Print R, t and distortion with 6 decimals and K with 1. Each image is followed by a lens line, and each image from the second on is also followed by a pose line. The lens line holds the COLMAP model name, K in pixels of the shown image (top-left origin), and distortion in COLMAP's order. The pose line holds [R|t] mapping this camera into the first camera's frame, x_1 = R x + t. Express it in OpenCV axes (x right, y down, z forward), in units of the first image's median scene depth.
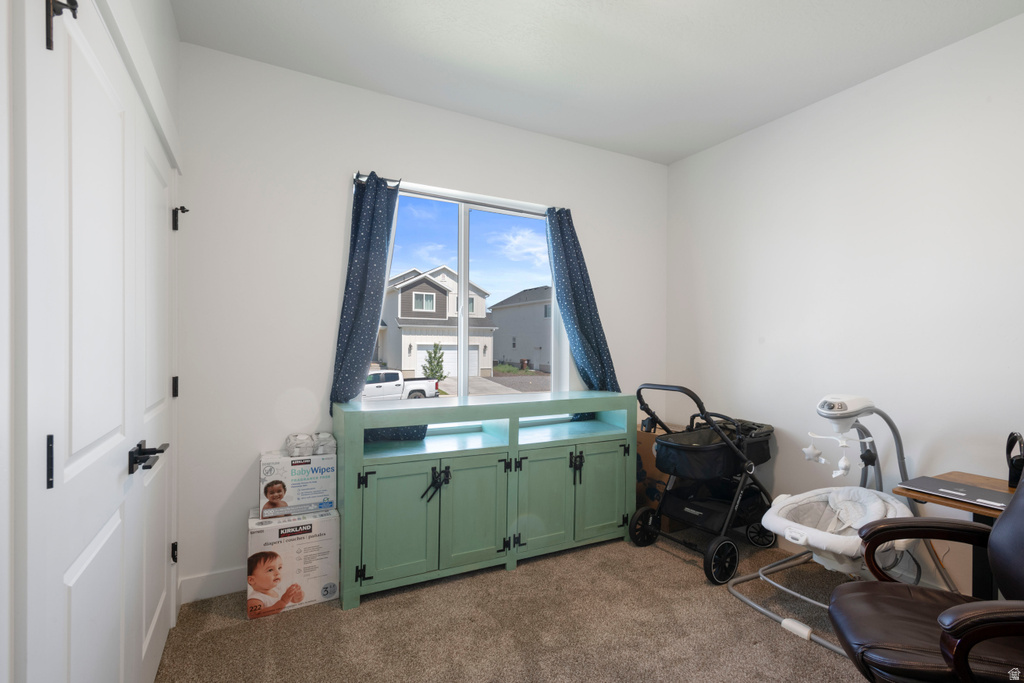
lens RADIAL K [[487.7, 0, 513.4], [0, 487.7, 346.5], [0, 0, 1]] dist [0.005910, 0.002671]
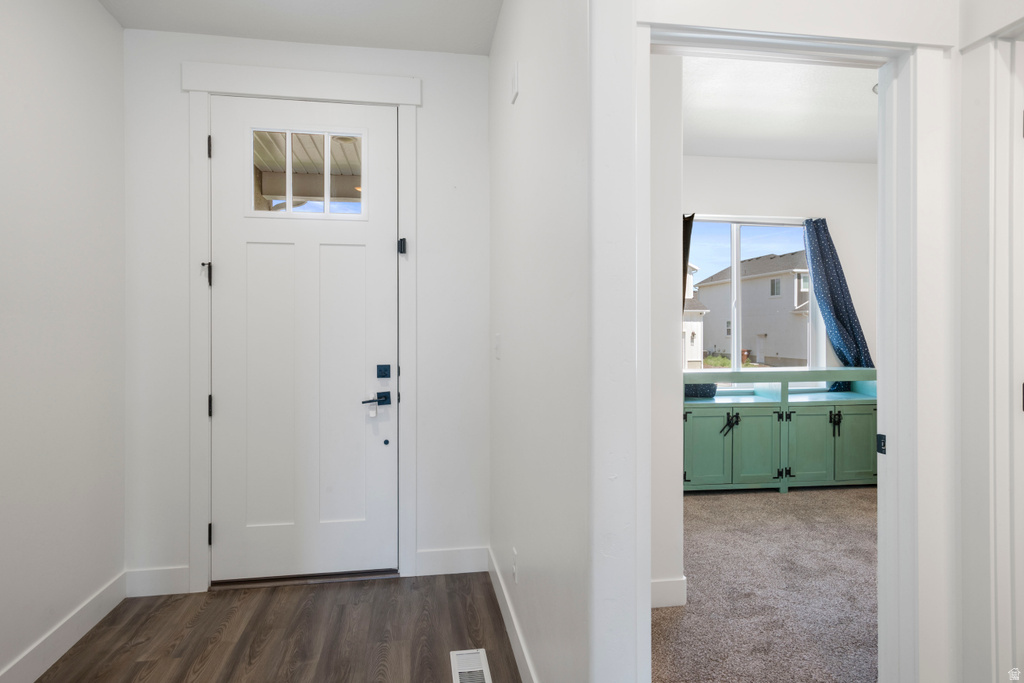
lens RADIAL K [[621.3, 0, 513.3], [0, 621.3, 333.4], [0, 0, 1]] dist [0.029371, -0.000873]
pose [[0.948450, -0.012294, -0.316689, -0.146435], [0.011502, 0.999924, -0.004370, 0.006251], [0.316719, 0.000502, 0.948519, -0.817075]]
